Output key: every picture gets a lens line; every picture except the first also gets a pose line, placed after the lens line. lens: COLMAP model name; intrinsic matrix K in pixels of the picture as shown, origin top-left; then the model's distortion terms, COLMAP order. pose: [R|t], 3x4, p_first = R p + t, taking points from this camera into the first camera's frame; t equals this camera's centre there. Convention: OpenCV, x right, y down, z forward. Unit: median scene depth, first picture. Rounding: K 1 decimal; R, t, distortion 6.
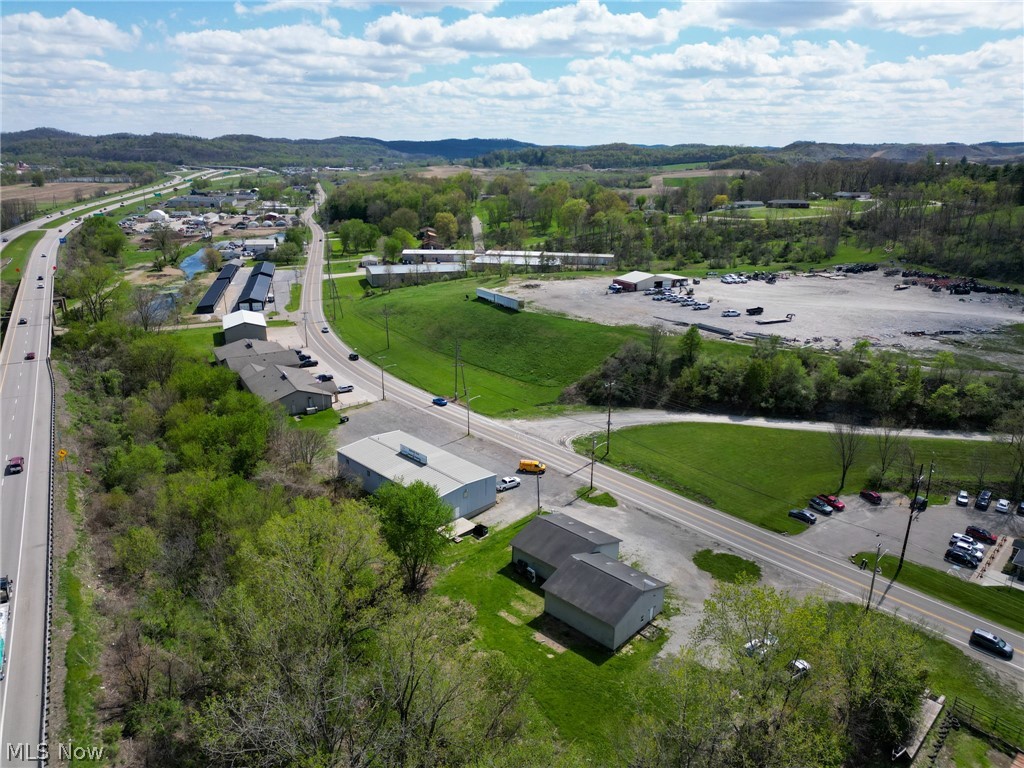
lens RADIAL K [[712.0, 0, 510.0], [0, 712.0, 379.5], [0, 0, 1]] dist [0.088758, -0.080896]
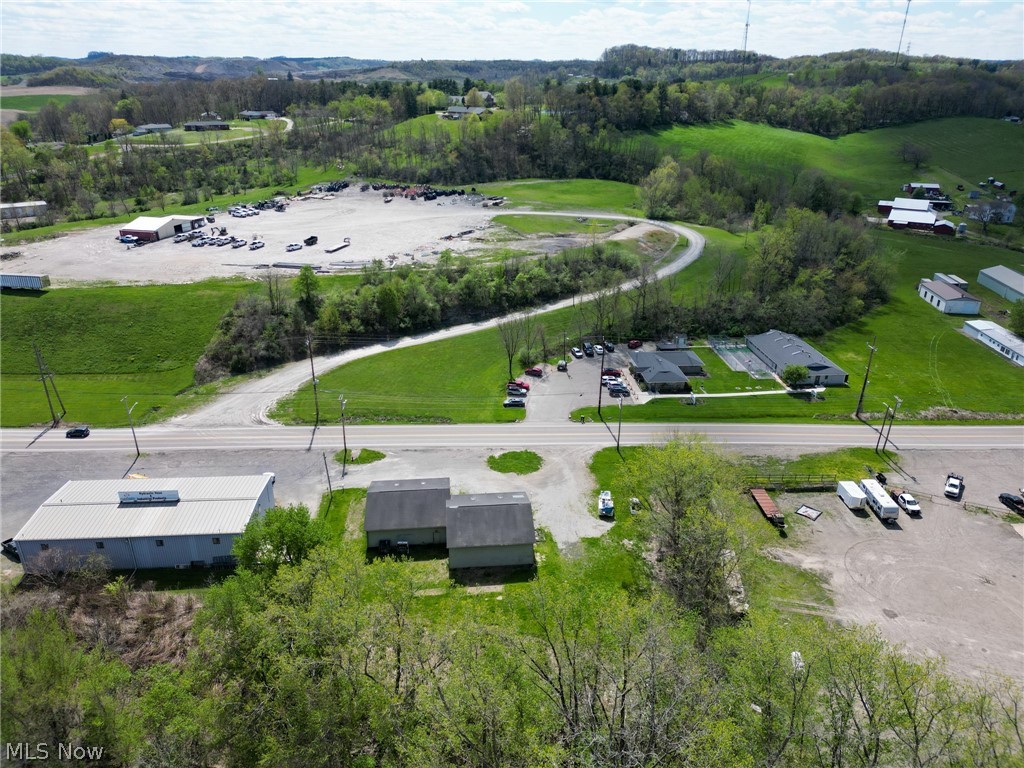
lens RADIAL K [[710.2, 0, 508.5], [0, 710.2, 383.6], [0, 0, 1]] dist [0.091768, -0.085214]
pose [[0.658264, -0.306384, 0.687617, -0.225216], [0.228846, 0.951643, 0.204950, -0.047352], [-0.717160, 0.022448, 0.696547, 0.111714]]
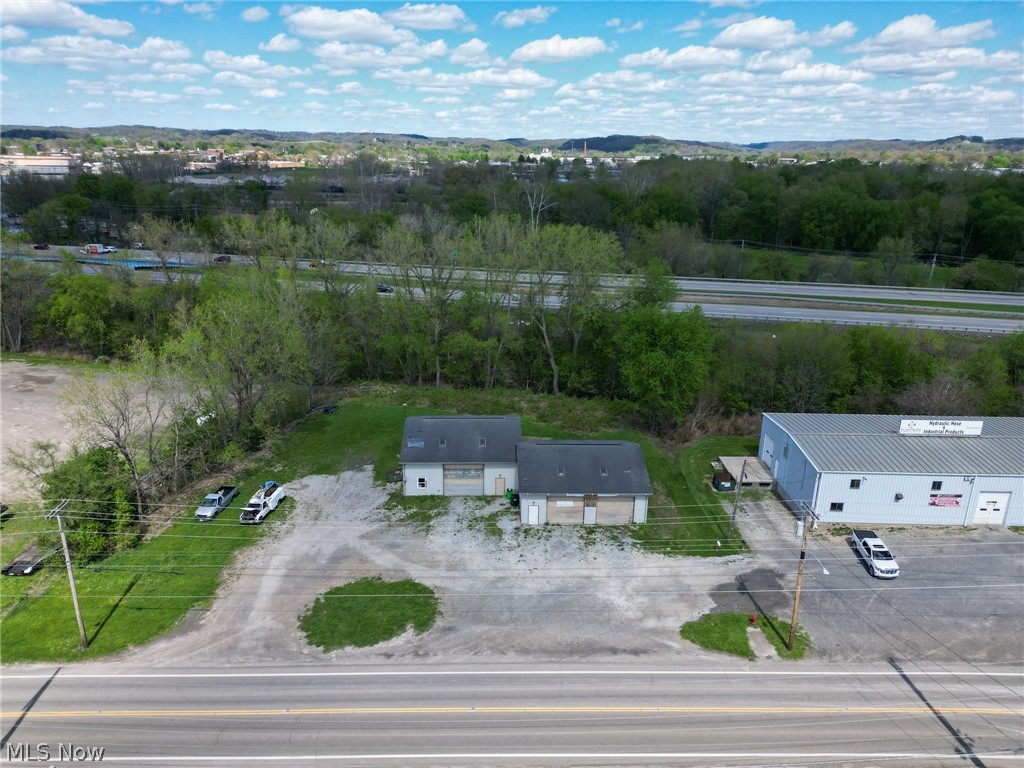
lens RADIAL K [[712.0, 0, 510.0], [0, 712.0, 379.5], [0, 0, 1]] dist [0.088758, -0.080896]
pose [[-0.704468, 0.200022, -0.680967, 0.272331], [-0.235941, 0.838896, 0.490495, -0.069563], [0.669370, 0.506206, -0.543782, 0.634991]]
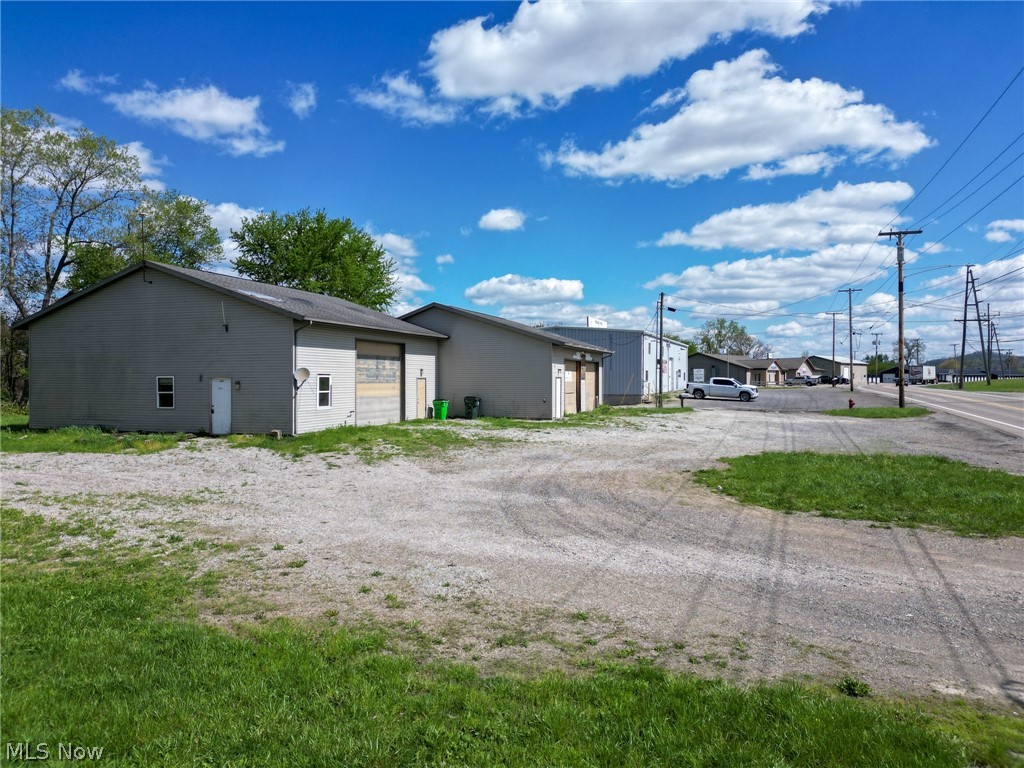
lens RADIAL K [[708.1, 0, 510.2], [0, 708.1, 390.5], [0, 0, 1]] dist [0.084652, -0.071988]
pose [[0.418593, 0.000084, -0.908174, 0.206686], [-0.268326, 0.955368, -0.123588, 0.143143], [0.867629, 0.295419, 0.399933, 0.436640]]
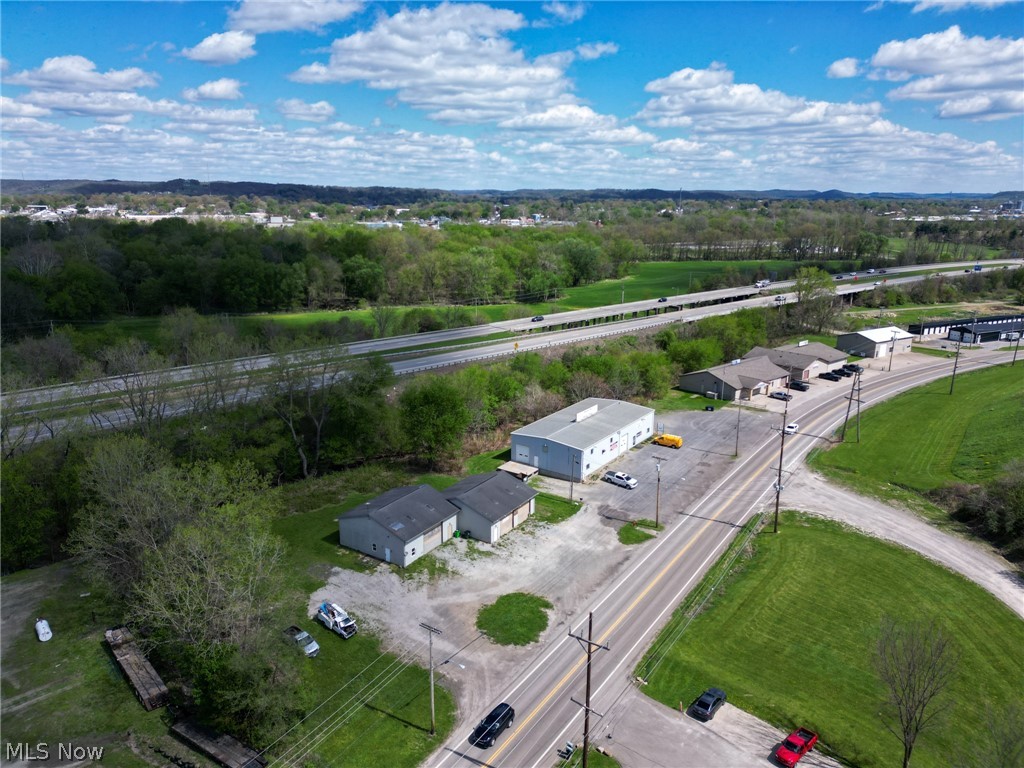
lens RADIAL K [[710.2, 0, 508.5], [0, 710.2, 383.6], [0, 0, 1]] dist [0.091768, -0.085214]
pose [[0.178602, 0.244515, -0.953055, 0.482595], [-0.304690, 0.934760, 0.182722, -0.051996], [0.935556, 0.257751, 0.241451, 0.380834]]
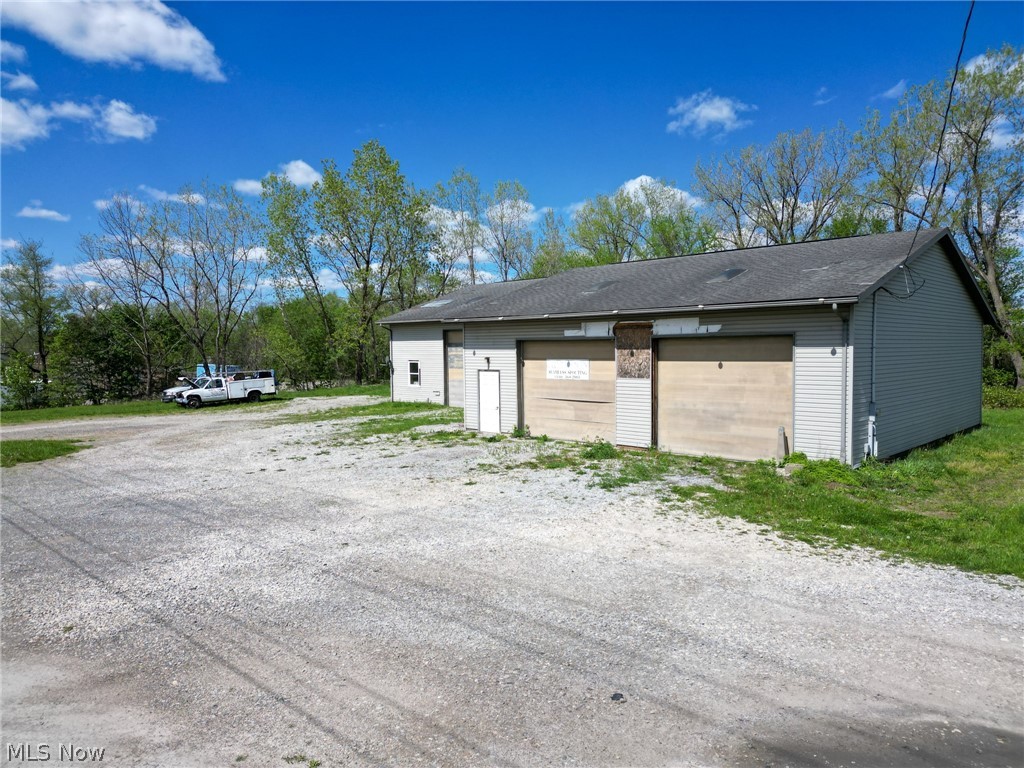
lens RADIAL K [[709.1, 0, 509.5], [0, 709.1, 382.2], [0, 0, 1]] dist [0.124468, -0.151532]
pose [[-0.999986, -0.005072, 0.001647, 0.069429], [-0.004176, 0.936899, 0.349576, 0.085729], [-0.003316, 0.349564, -0.936907, 0.599422]]
